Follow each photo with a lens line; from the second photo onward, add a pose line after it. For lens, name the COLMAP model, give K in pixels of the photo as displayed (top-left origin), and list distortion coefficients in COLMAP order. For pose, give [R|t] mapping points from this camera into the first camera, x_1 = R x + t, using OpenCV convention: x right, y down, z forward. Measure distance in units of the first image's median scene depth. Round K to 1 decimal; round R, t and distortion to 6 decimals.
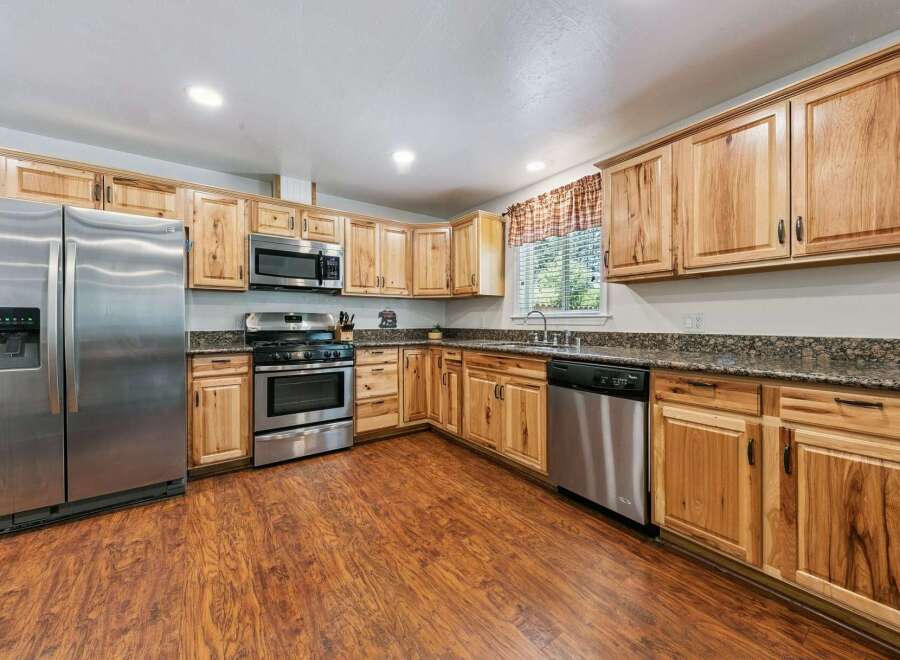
lens RADIAL K [[345.6, 0, 457.3], [0, 345.6, 325.4], [0, 0, 1]] dist [0.001560, -0.001476]
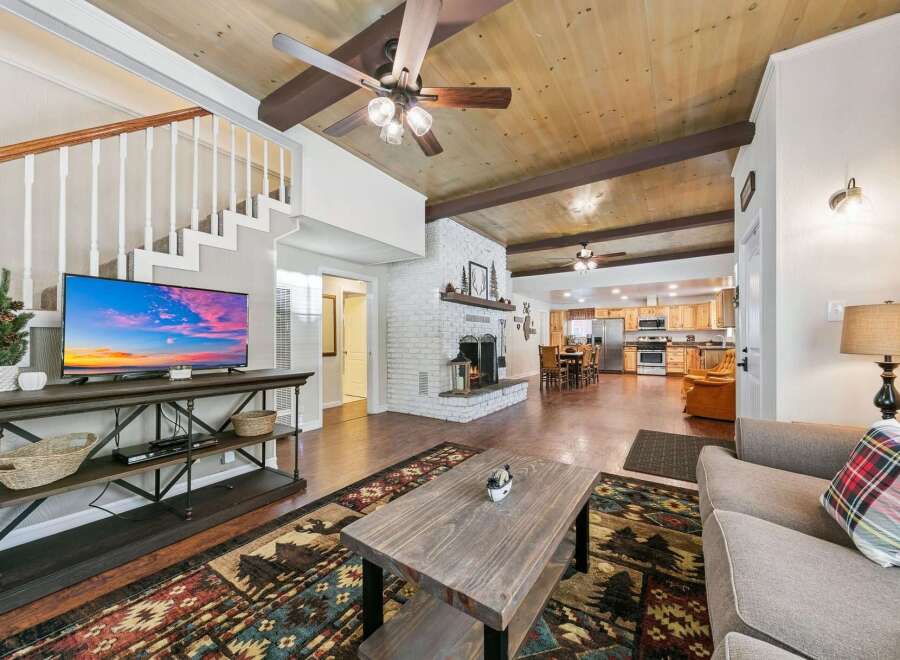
lens RADIAL K [[345.6, 0, 450.2], [0, 345.6, 333.8], [0, 0, 1]] dist [0.001560, -0.001476]
pose [[0.336204, -0.016680, -0.941642, 2.279987], [-0.008183, 0.999754, -0.020631, 0.025967], [0.941754, 0.014641, 0.335985, -2.232831]]
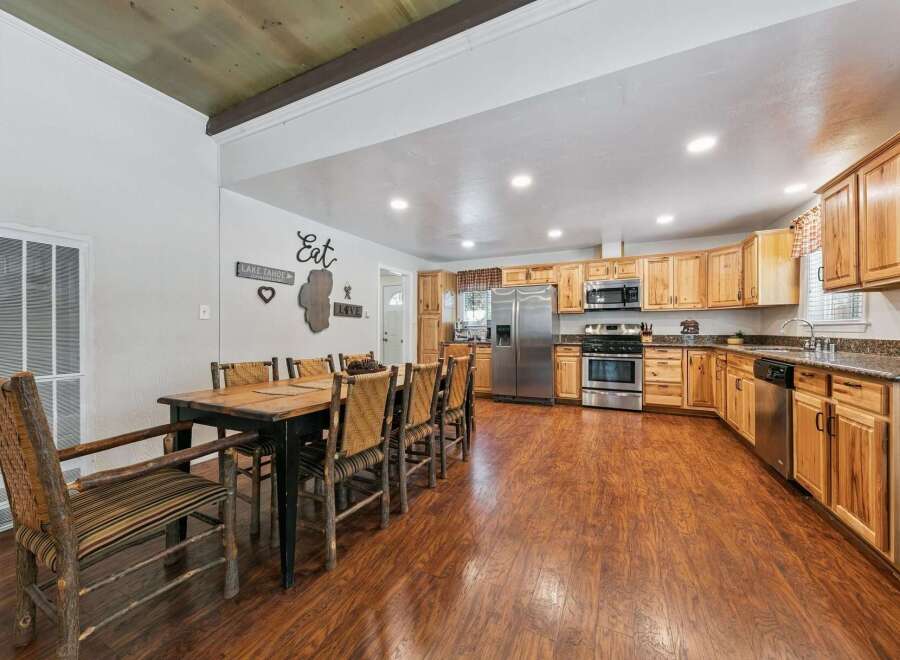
lens RADIAL K [[345.6, 0, 450.7], [0, 345.6, 331.3], [0, 0, 1]] dist [0.001560, -0.001476]
pose [[0.470586, 0.002616, -0.882350, 0.668065], [-0.005752, 0.999983, -0.000103, 0.003248], [0.882335, 0.005124, 0.470593, -0.480884]]
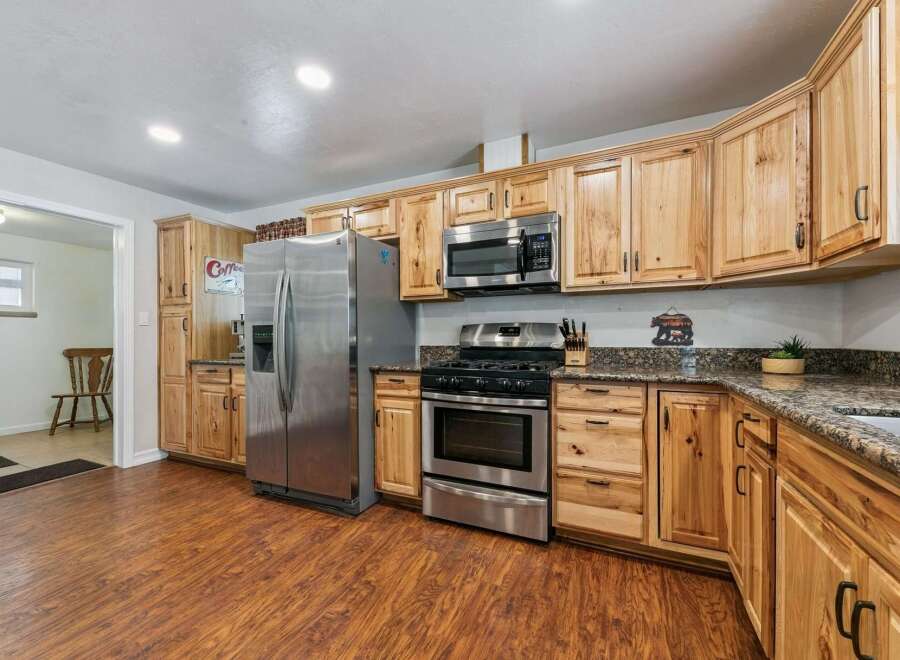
lens RADIAL K [[375.6, 0, 459.3], [0, 375.6, 339.7], [0, 0, 1]] dist [0.004826, -0.001520]
pose [[0.501321, 0.004906, -0.865248, 0.187508], [-0.005468, 0.999982, 0.002502, -0.002601], [0.865244, 0.003477, 0.501338, 0.557772]]
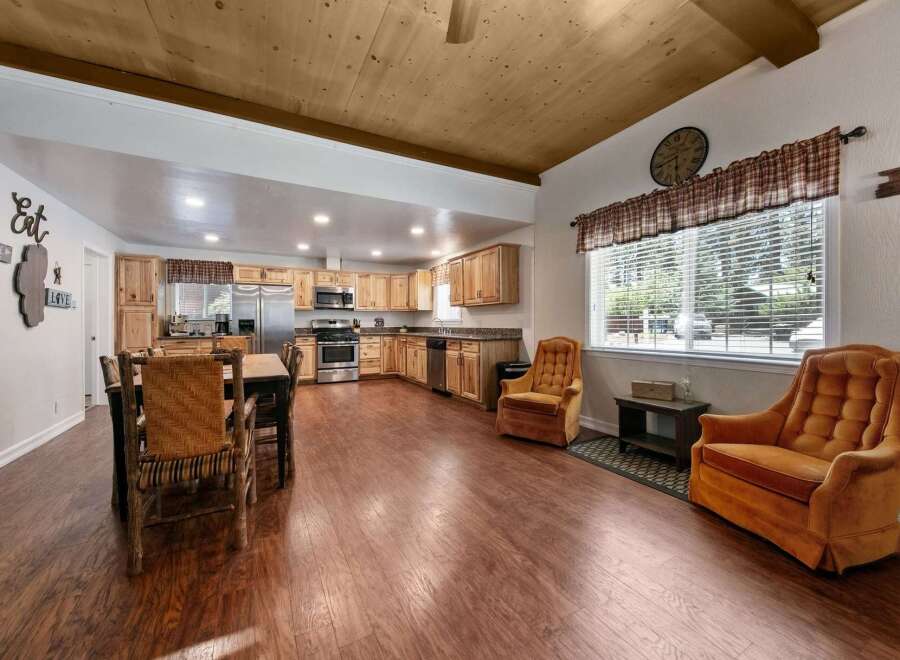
lens RADIAL K [[345.6, 0, 447.1], [0, 345.6, 338.0], [0, 0, 1]] dist [0.001560, -0.001476]
pose [[0.989949, 0.003026, -0.141391, 0.596219], [0.001682, 0.999448, 0.033167, 0.009576], [0.141413, -0.033072, 0.989398, -1.151104]]
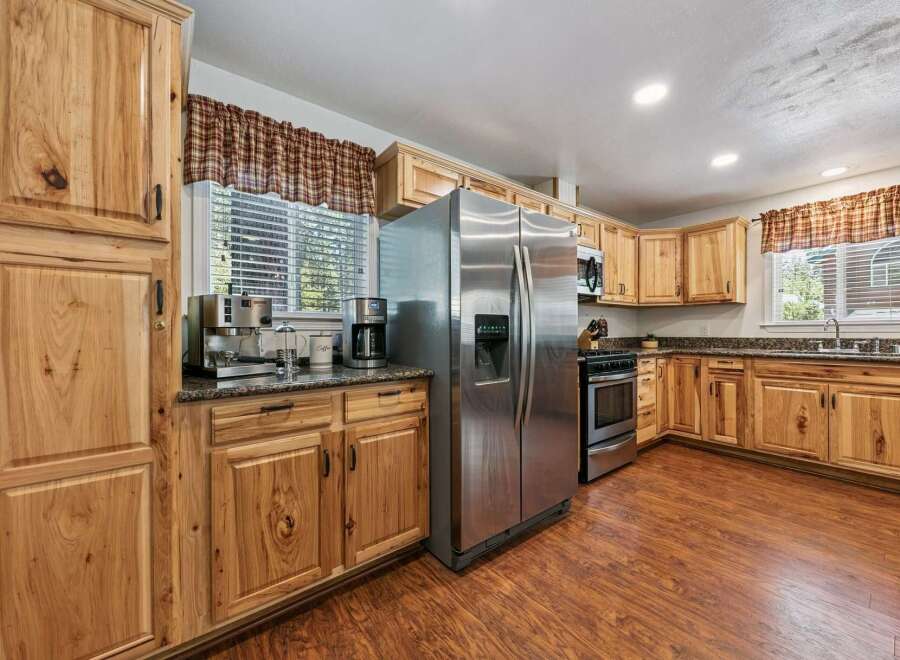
lens RADIAL K [[364.1, 0, 458.9], [0, 364.1, 330.7], [0, 0, 1]] dist [0.017315, -0.001524]
pose [[0.998363, -0.004668, 0.057001, -0.877942], [0.005424, 0.999899, -0.013118, 0.002019], [-0.056934, 0.013406, 0.998288, 0.006407]]
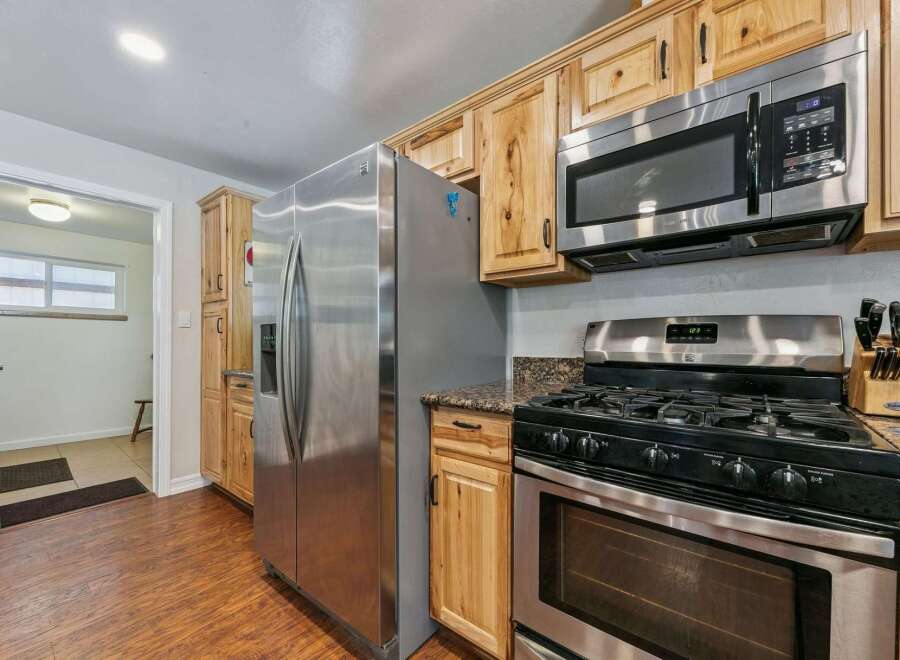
lens RADIAL K [[375.6, 0, 461.2], [0, 375.6, 342.9], [0, 0, 1]] dist [0.004826, -0.001520]
pose [[0.269903, 0.002260, -0.962885, -0.167737], [-0.011733, 0.999931, -0.000942, -0.005323], [0.962816, 0.011551, 0.269911, 0.722906]]
